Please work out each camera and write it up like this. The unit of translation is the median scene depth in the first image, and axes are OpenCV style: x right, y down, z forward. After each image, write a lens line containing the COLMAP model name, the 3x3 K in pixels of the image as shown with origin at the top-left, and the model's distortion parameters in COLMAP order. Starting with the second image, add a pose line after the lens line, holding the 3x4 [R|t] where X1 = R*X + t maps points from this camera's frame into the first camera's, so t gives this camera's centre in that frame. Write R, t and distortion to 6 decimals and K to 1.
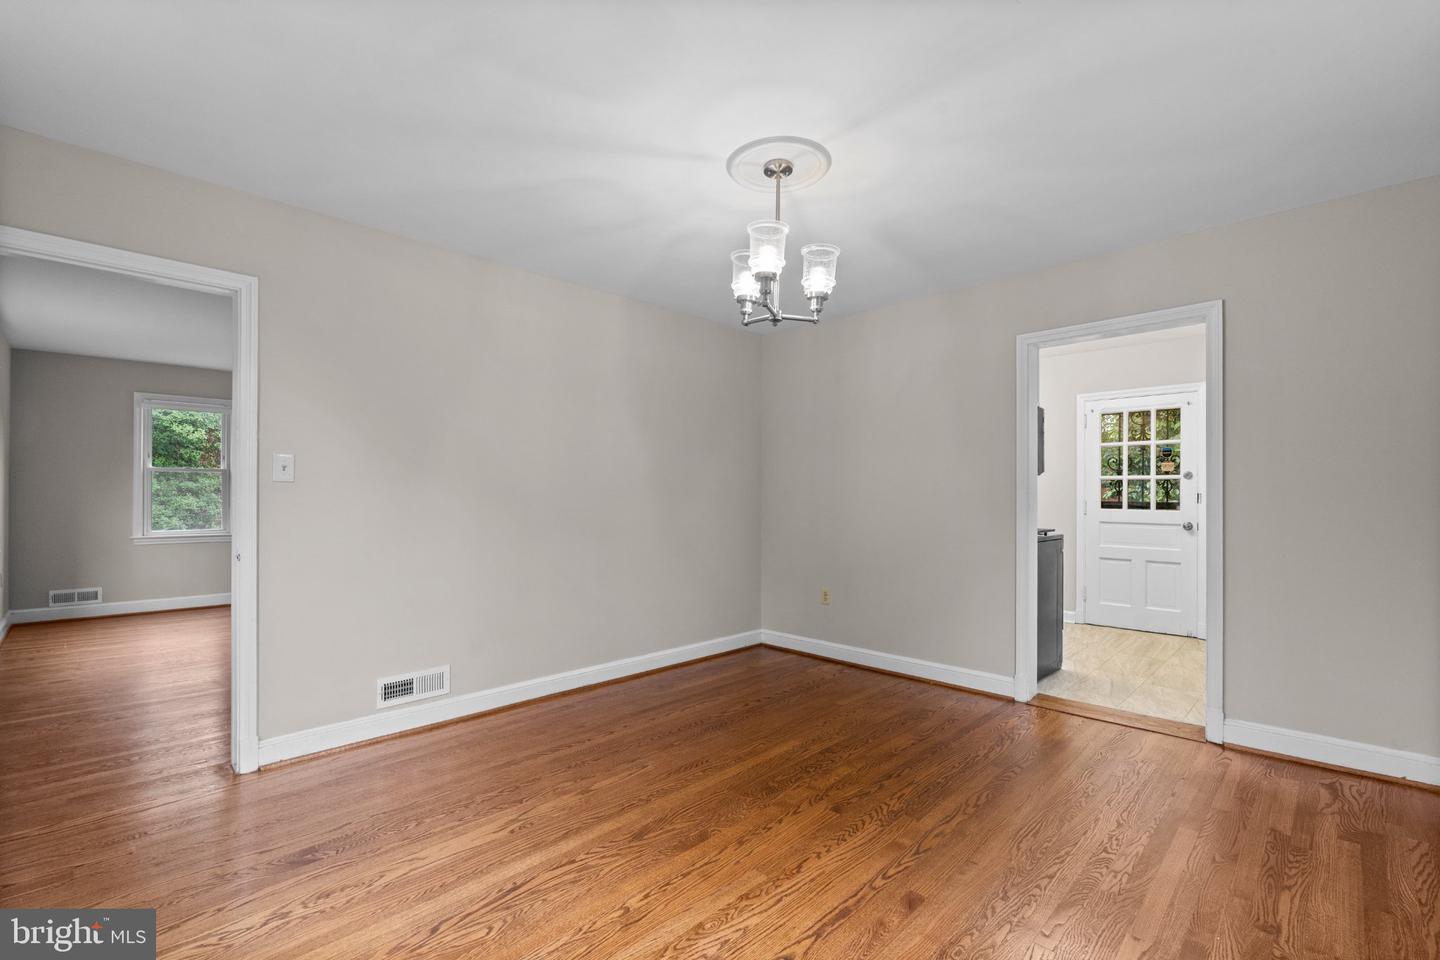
lens RADIAL K [[644.5, 0, 724.1], [0, 644.5, 479.8], [0, 0, 1]] dist [-0.008642, 0.000749]
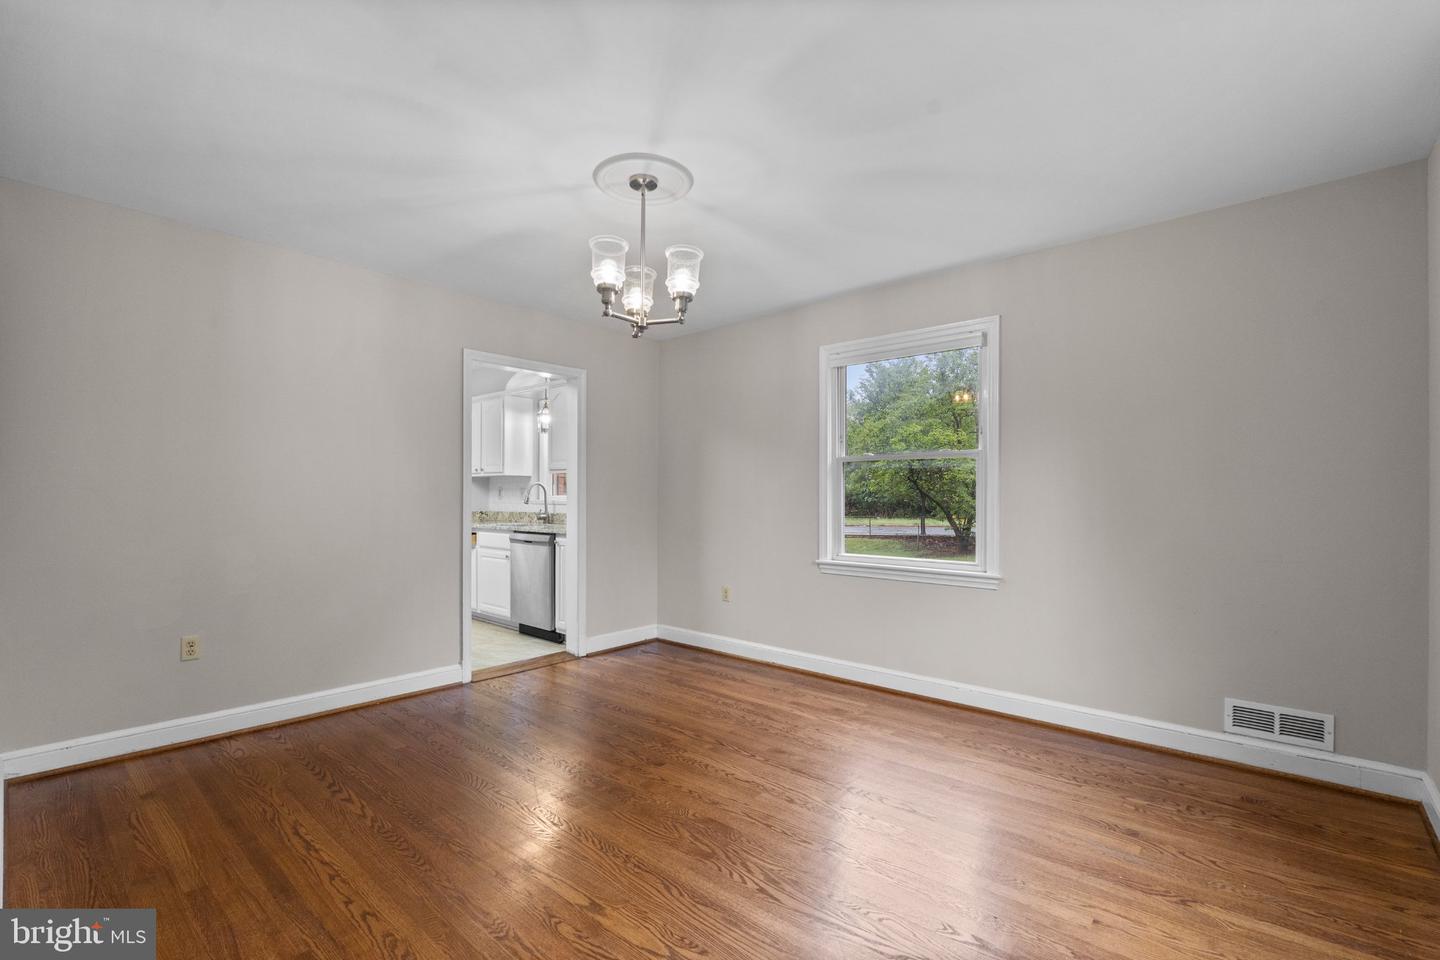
lens RADIAL K [[637.6, 0, 718.1], [0, 637.6, 492.4], [0, 0, 1]] dist [-0.003685, -0.000019]
pose [[-0.051067, 0.005294, 0.998681, -0.750724], [-0.026648, 0.999623, -0.006661, 0.016372], [-0.998340, -0.026953, -0.050907, 0.728645]]
